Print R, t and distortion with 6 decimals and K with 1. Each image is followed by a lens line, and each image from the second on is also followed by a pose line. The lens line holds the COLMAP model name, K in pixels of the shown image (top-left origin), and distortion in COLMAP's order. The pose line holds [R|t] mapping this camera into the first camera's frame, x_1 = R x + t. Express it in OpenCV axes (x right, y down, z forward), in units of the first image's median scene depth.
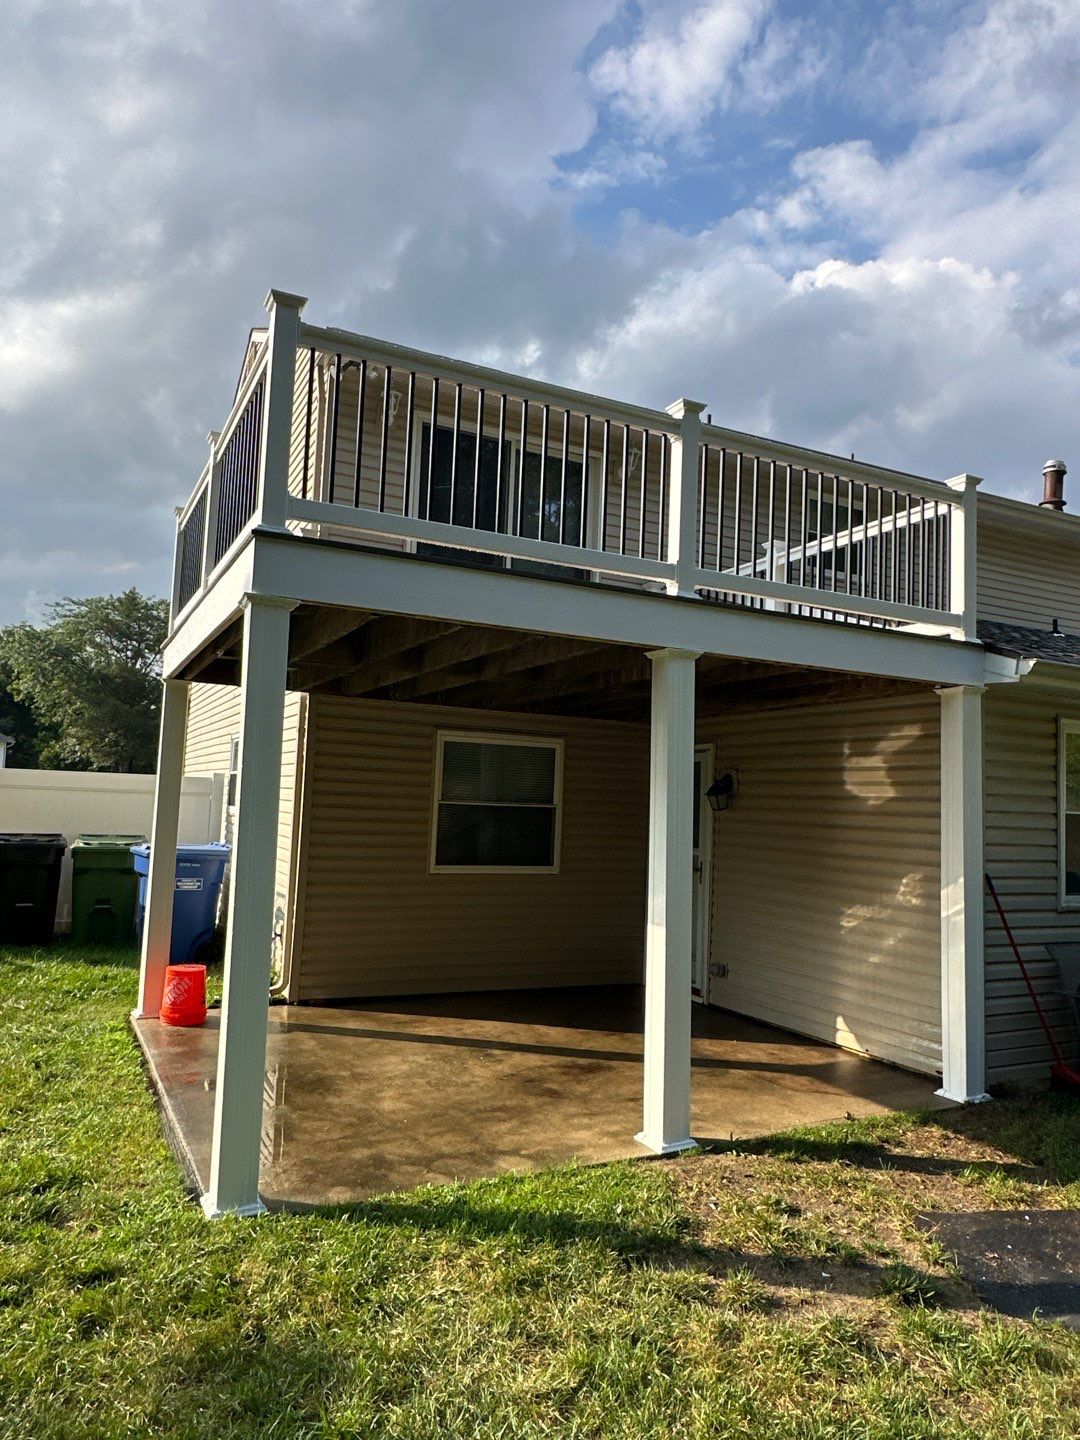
lens RADIAL K [[974.4, 0, 547.2], [0, 974.4, 722.0], [0, 0, 1]] dist [0.008506, 0.002727]
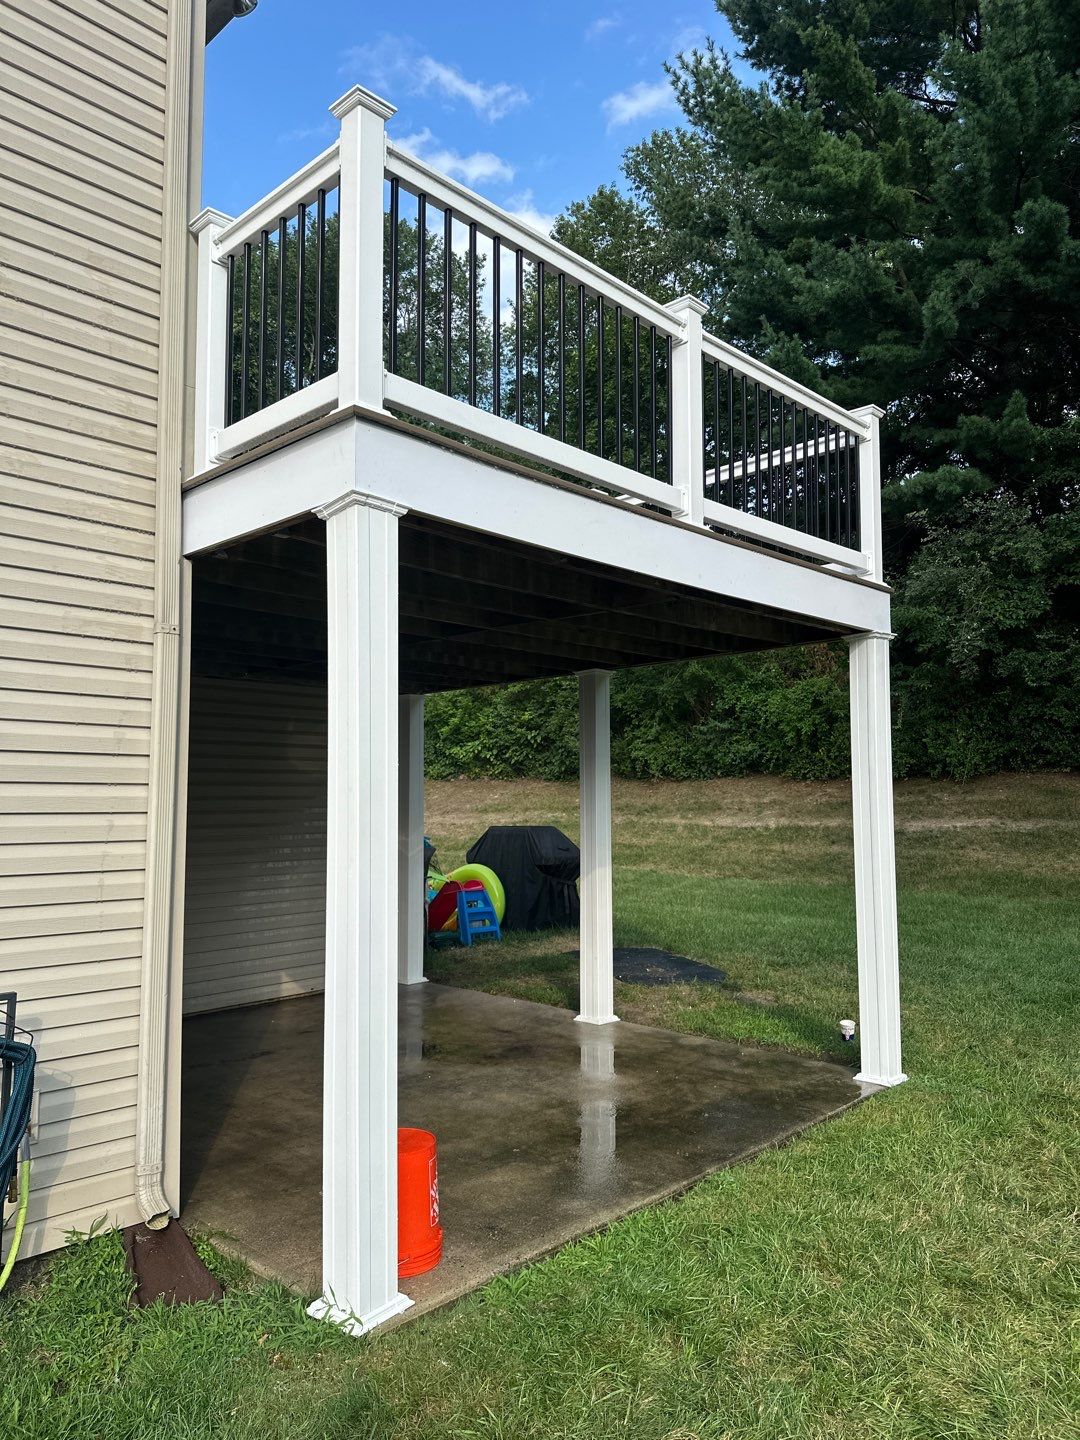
lens RADIAL K [[1007.5, 0, 534.6], [0, 1007.5, 711.8], [0, 0, 1]] dist [0.031102, -0.000468]
pose [[-0.332301, 0.050905, 0.941799, -0.733326], [-0.079778, 0.993447, -0.081846, 0.069850], [-0.939793, -0.102332, -0.326062, 0.951909]]
